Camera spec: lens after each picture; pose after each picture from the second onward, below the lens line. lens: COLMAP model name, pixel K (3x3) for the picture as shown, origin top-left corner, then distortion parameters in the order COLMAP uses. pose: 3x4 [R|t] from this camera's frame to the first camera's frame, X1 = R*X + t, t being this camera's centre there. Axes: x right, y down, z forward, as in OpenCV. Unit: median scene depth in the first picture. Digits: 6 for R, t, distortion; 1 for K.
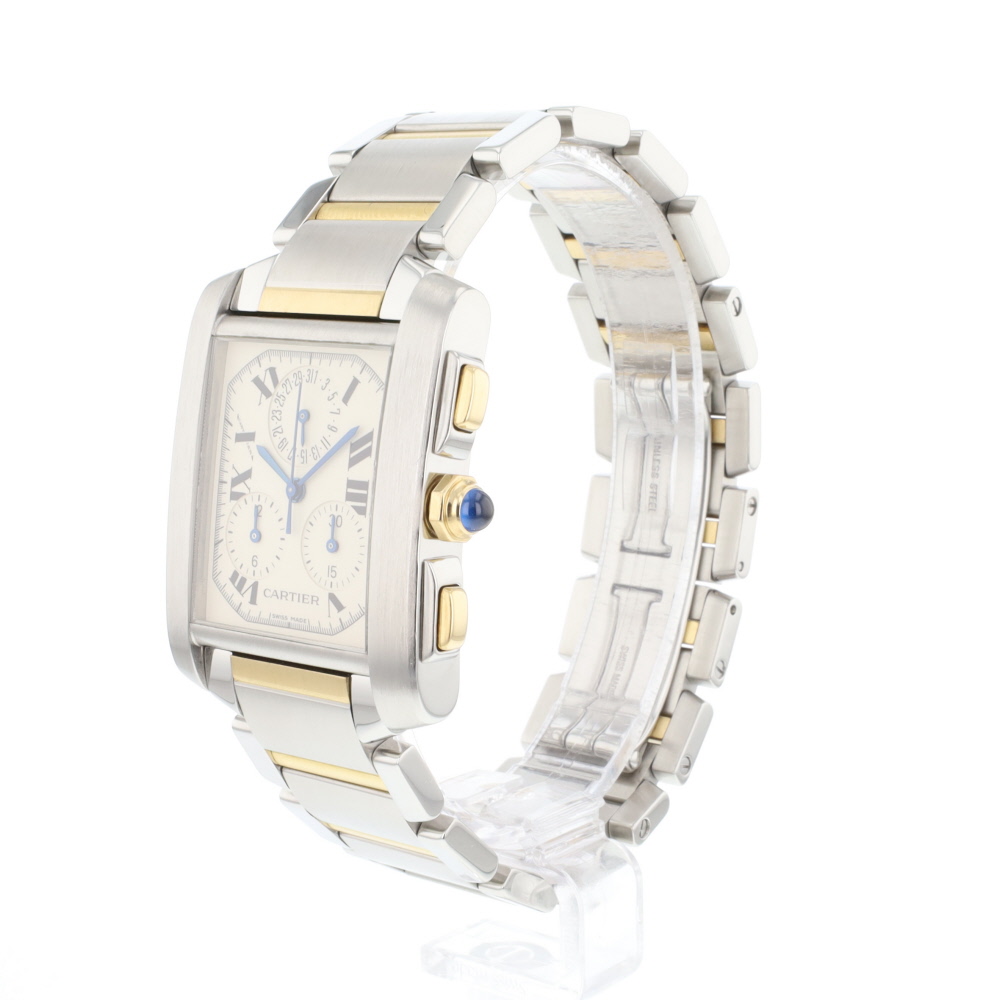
lens RADIAL K [[2219.5, 0, 504.0], [0, 2219.5, 502.2], [0, 0, 1]] dist [0.027505, 0.000000]
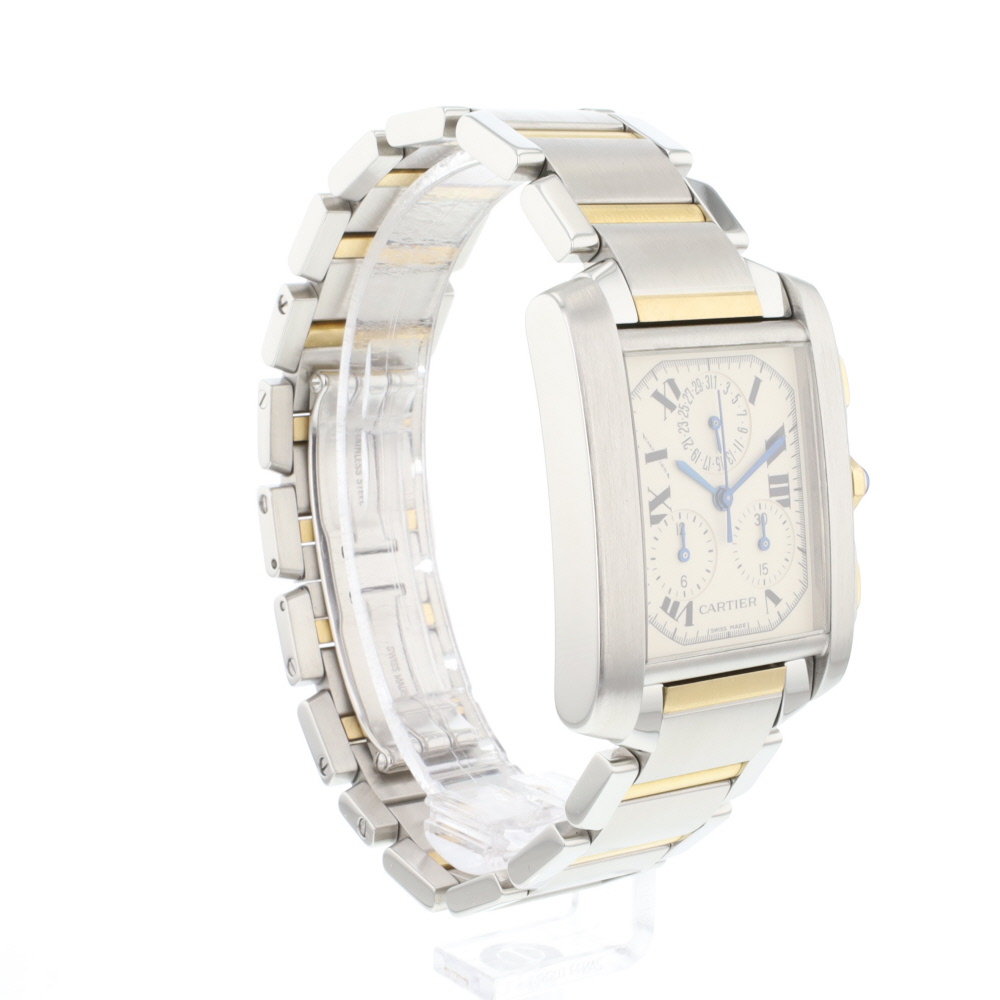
lens RADIAL K [[2219.5, 0, 503.8], [0, 2219.5, 500.8], [0, 0, 1]] dist [0.027505, 0.000000]
pose [[0.239792, -0.145856, 0.959805, -1.052935], [0.128598, 0.984710, 0.117512, -0.131288], [-0.962269, 0.095250, 0.254882, 0.833586]]
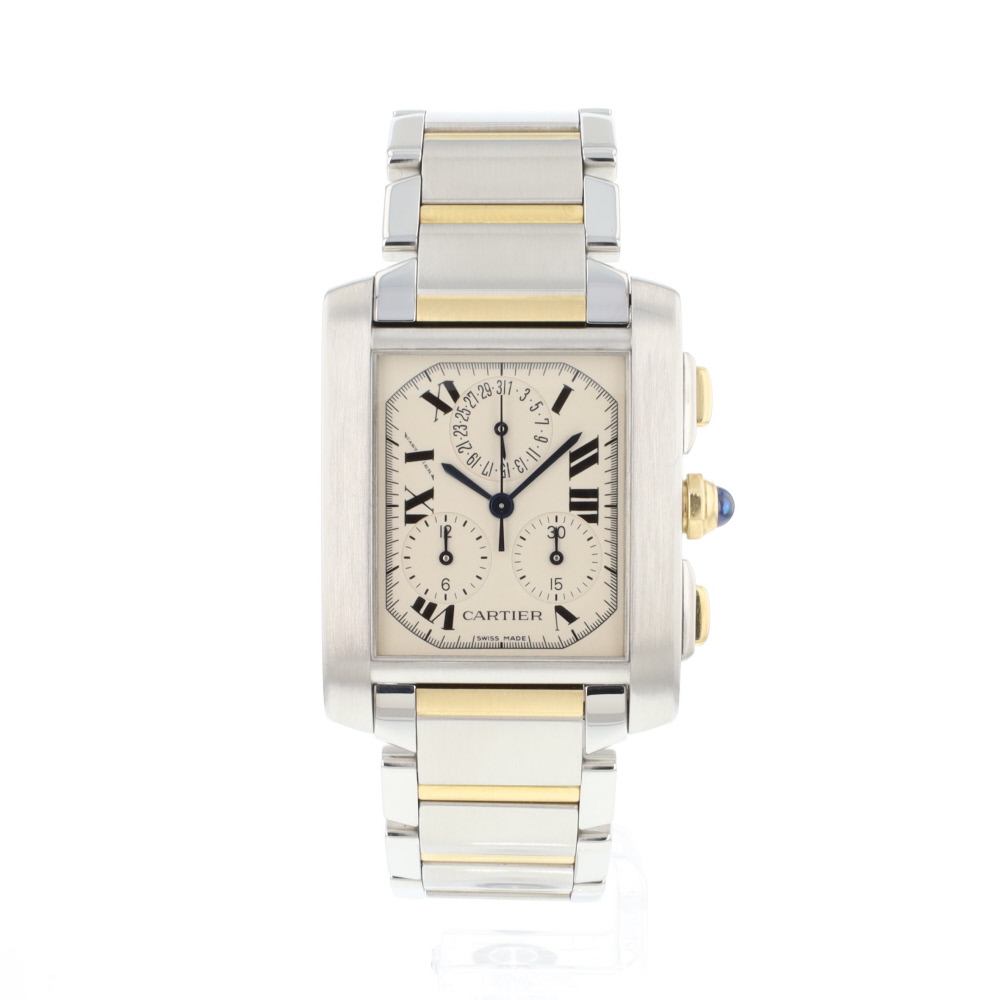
lens RADIAL K [[2219.5, 0, 500.2], [0, 2219.5, 498.3], [0, 0, 1]] dist [0.027505, 0.000000]
pose [[0.787970, -0.089570, 0.609164, -0.676938], [0.085282, 0.995703, 0.036092, -0.043151], [-0.609779, 0.023511, 0.792223, 0.230441]]
